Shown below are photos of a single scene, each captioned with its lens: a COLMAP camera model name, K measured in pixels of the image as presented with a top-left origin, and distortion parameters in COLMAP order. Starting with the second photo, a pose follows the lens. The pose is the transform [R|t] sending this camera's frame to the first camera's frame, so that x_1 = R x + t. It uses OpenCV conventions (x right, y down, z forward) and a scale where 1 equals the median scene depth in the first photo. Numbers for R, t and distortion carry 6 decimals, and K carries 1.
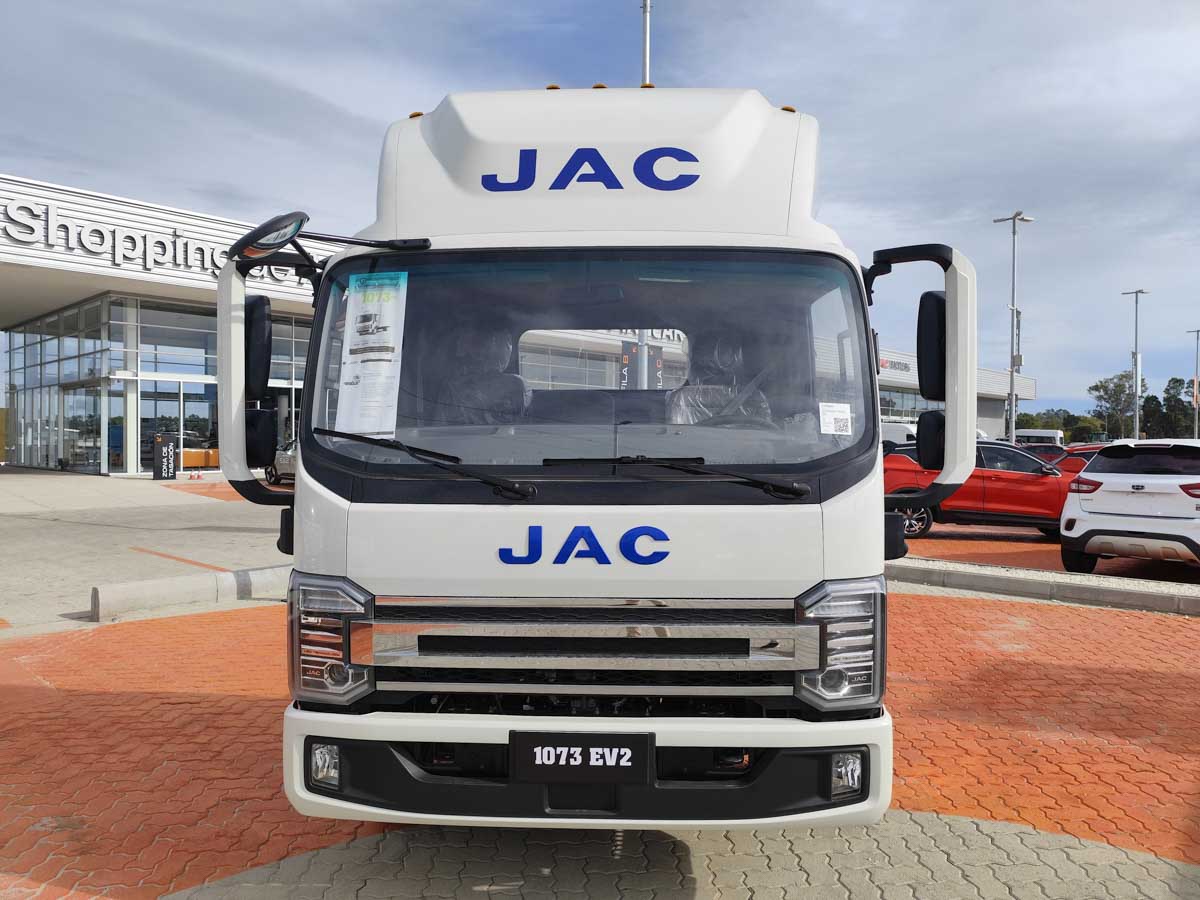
lens RADIAL K [[826.7, 0, 600.9], [0, 826.7, 447.4], [0, 0, 1]] dist [0.012393, -0.015960]
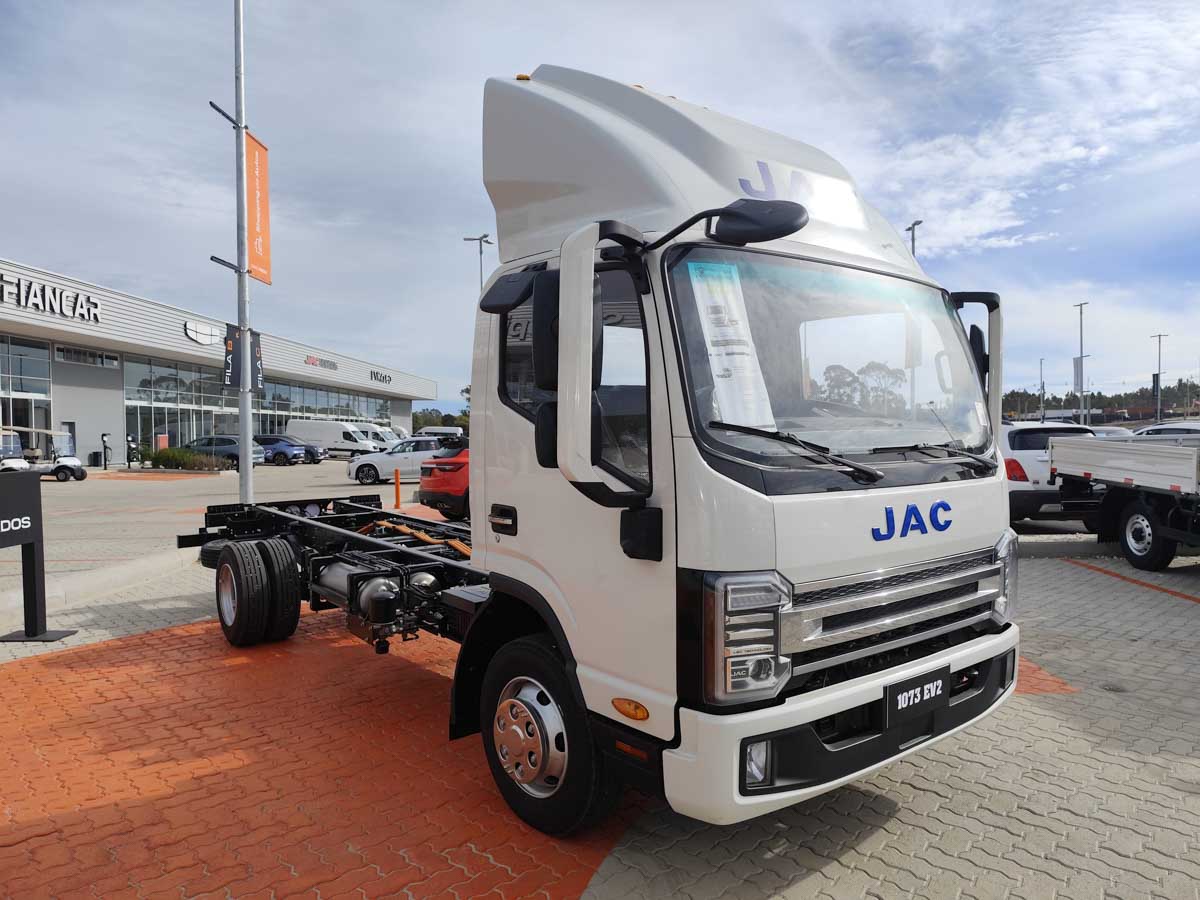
lens RADIAL K [[826.7, 0, 605.7], [0, 826.7, 449.7], [0, 0, 1]] dist [0.012393, -0.015960]
pose [[0.754236, -0.020288, 0.656290, -1.115508], [0.016876, 0.999791, 0.011512, -0.004190], [-0.656387, 0.002393, 0.754421, 0.377646]]
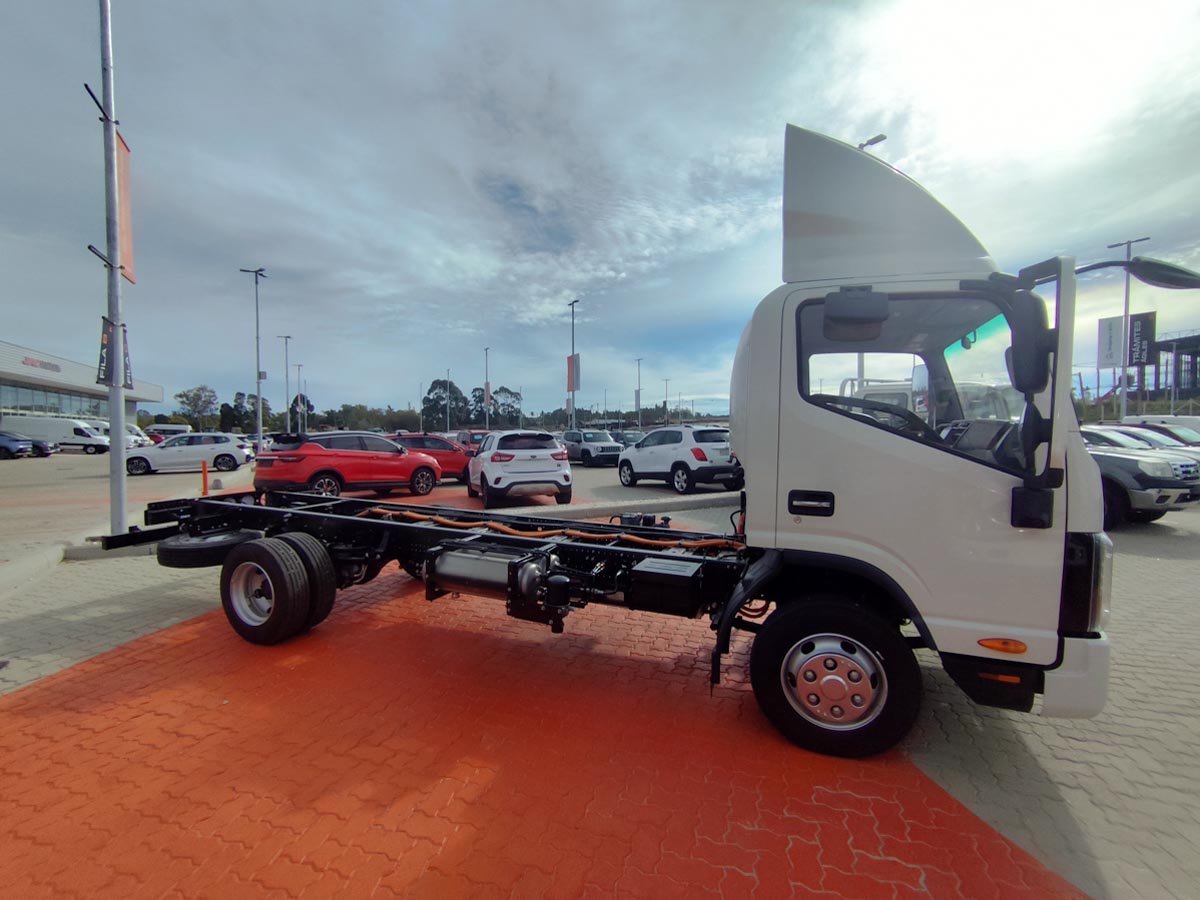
lens RADIAL K [[538.2, 0, 598.4], [0, 538.2, 446.5], [0, 0, 1]] dist [-0.012708, 0.003953]
pose [[0.341619, -0.029337, 0.939381, -1.451028], [0.012762, 0.999565, 0.026575, -0.017467], [-0.939752, 0.002910, 0.341845, 1.511587]]
